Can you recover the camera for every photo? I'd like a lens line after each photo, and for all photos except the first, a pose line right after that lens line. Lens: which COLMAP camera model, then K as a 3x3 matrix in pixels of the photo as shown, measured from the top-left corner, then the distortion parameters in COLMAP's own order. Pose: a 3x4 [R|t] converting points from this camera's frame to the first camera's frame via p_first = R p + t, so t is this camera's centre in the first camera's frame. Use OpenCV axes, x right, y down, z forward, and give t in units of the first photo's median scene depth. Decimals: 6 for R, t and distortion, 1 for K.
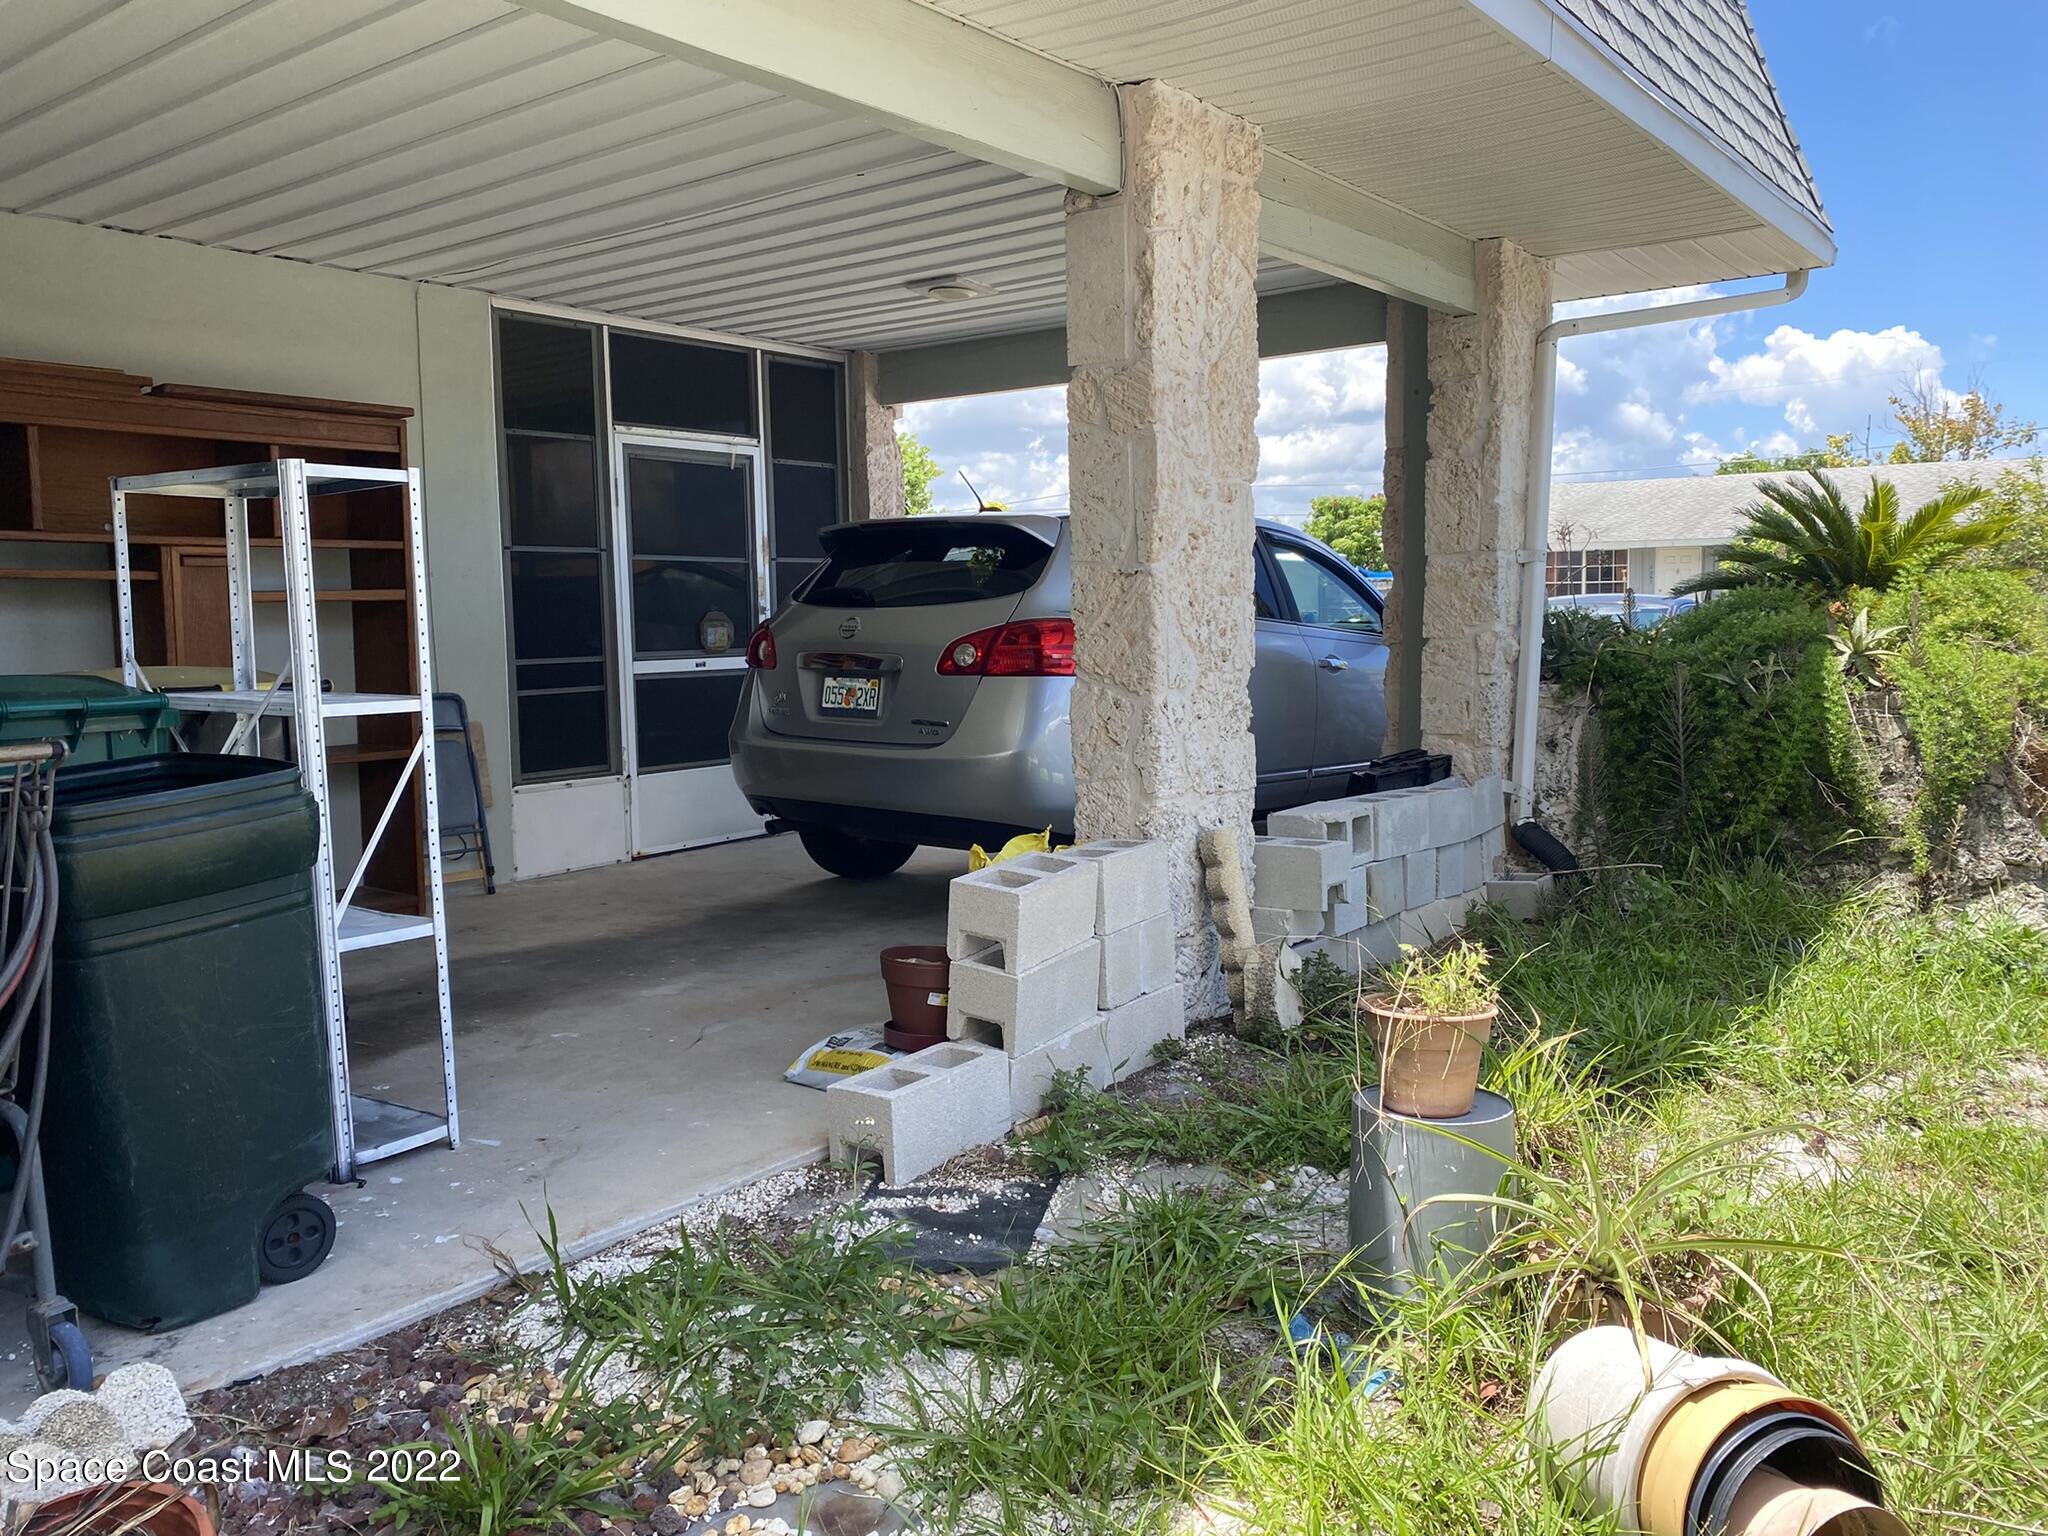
lens RADIAL K [[1582.5, 0, 1024.5], [0, 1582.5, 764.8], [0, 0, 1]] dist [0.038454, -0.056152]
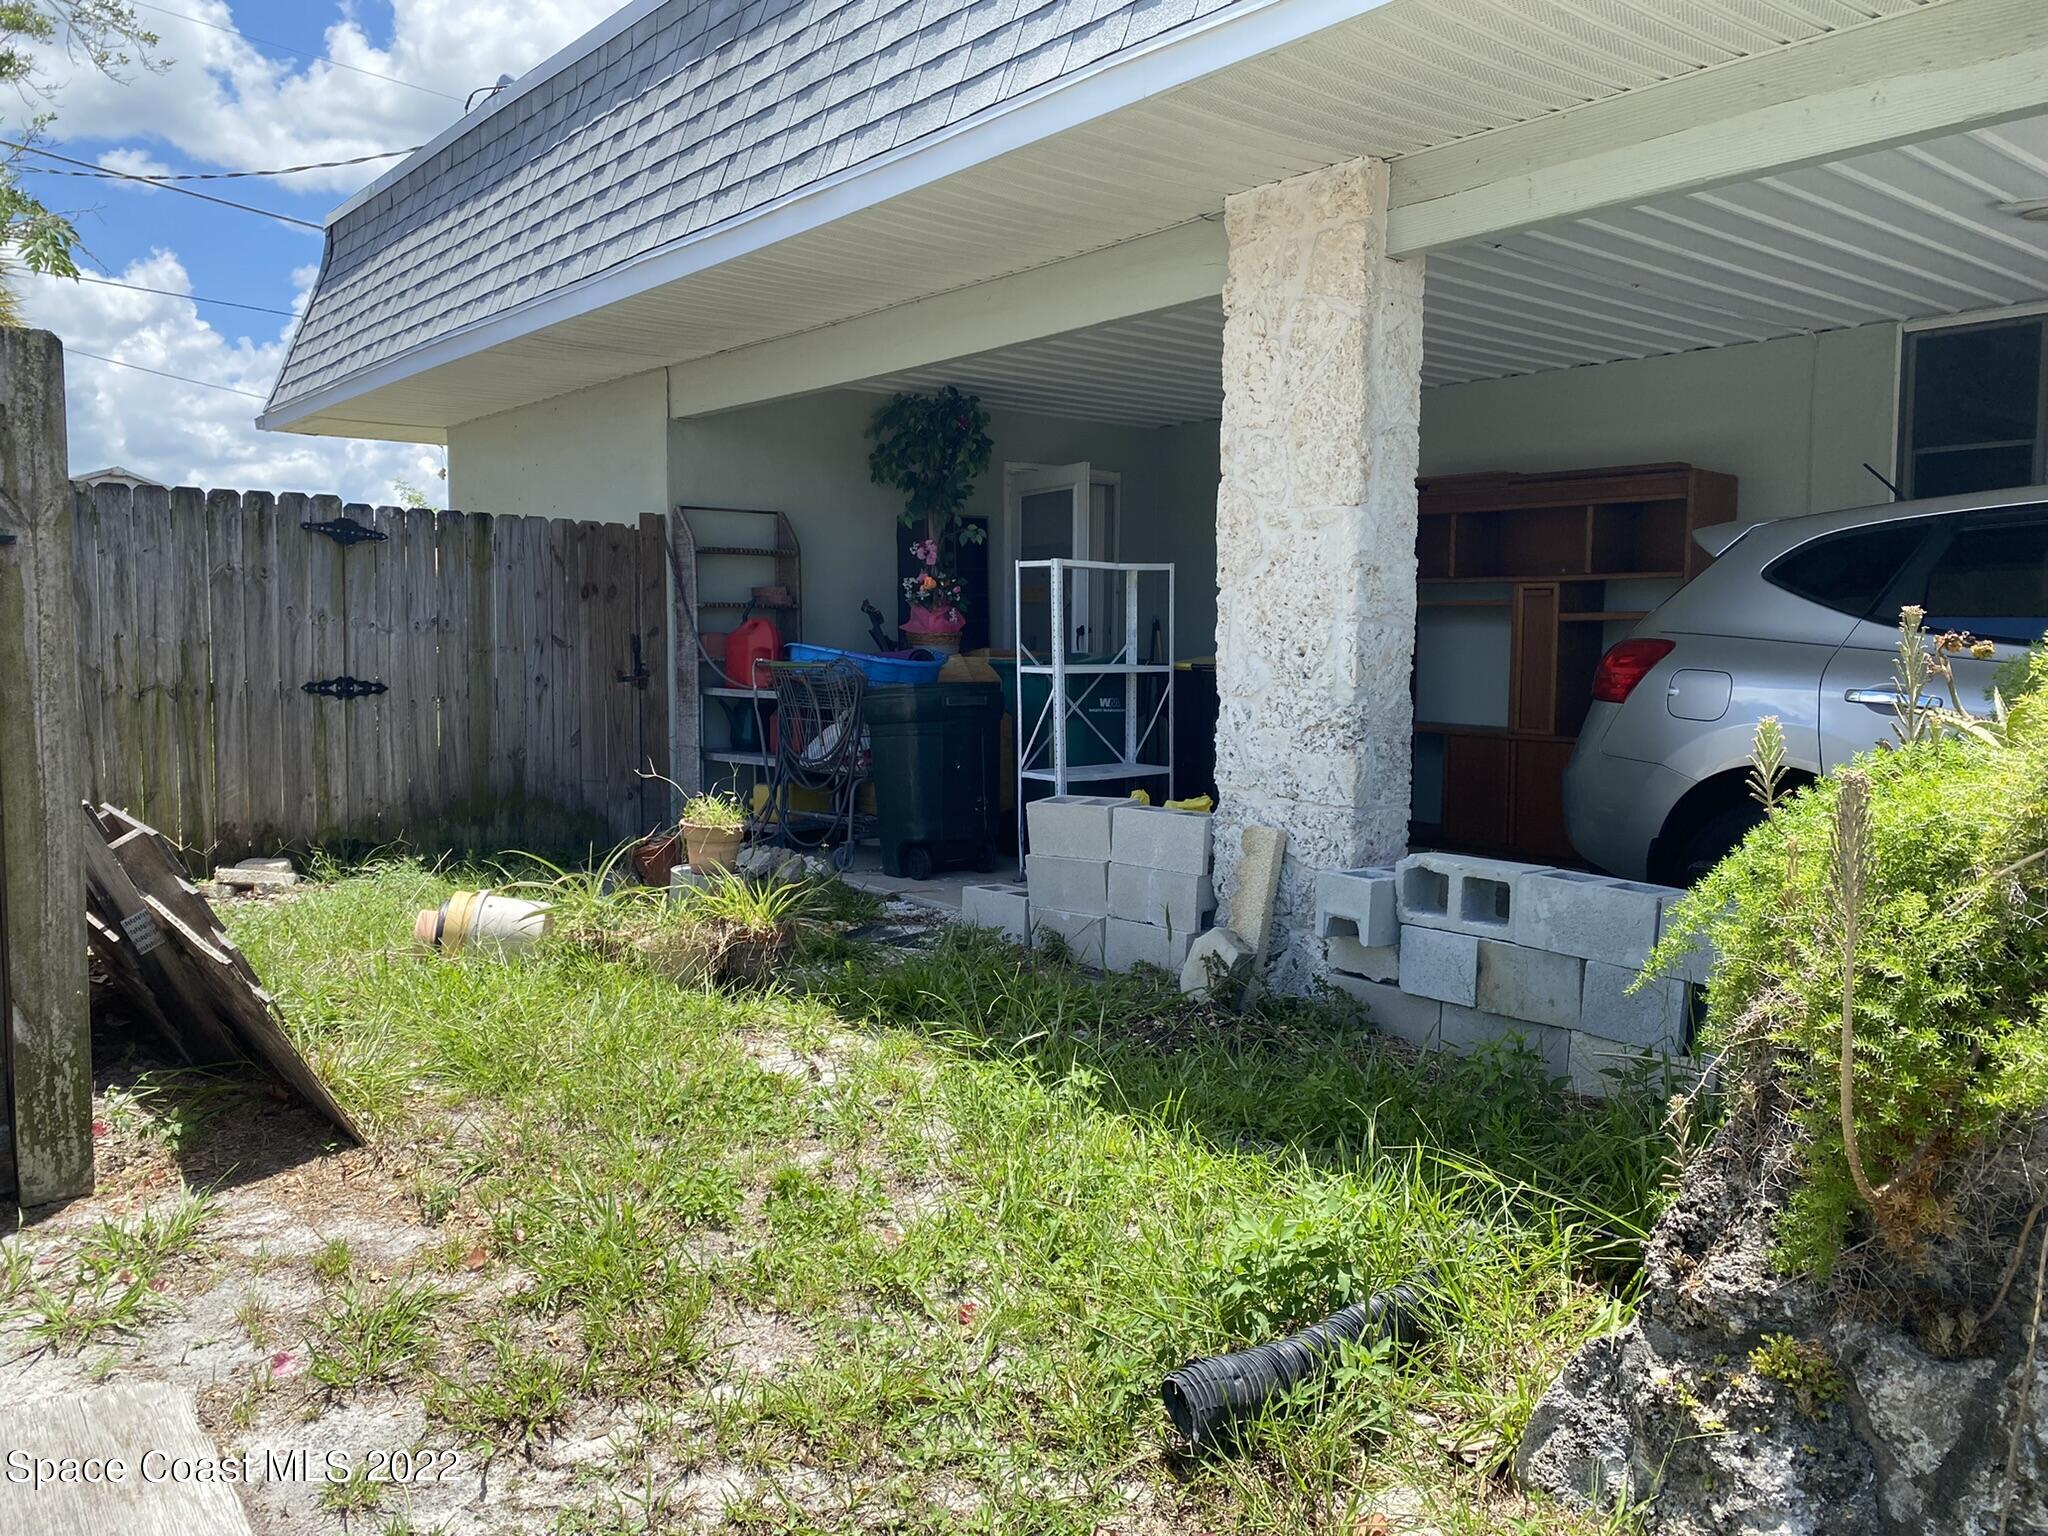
lens RADIAL K [[1582.5, 0, 1026.4], [0, 1582.5, 767.9], [0, 0, 1]] dist [0.038454, -0.056152]
pose [[-0.245472, 0.089630, -0.965251, 1.242681], [-0.100563, 0.987990, 0.117315, -0.114254], [0.964174, 0.125866, -0.233511, 1.101816]]
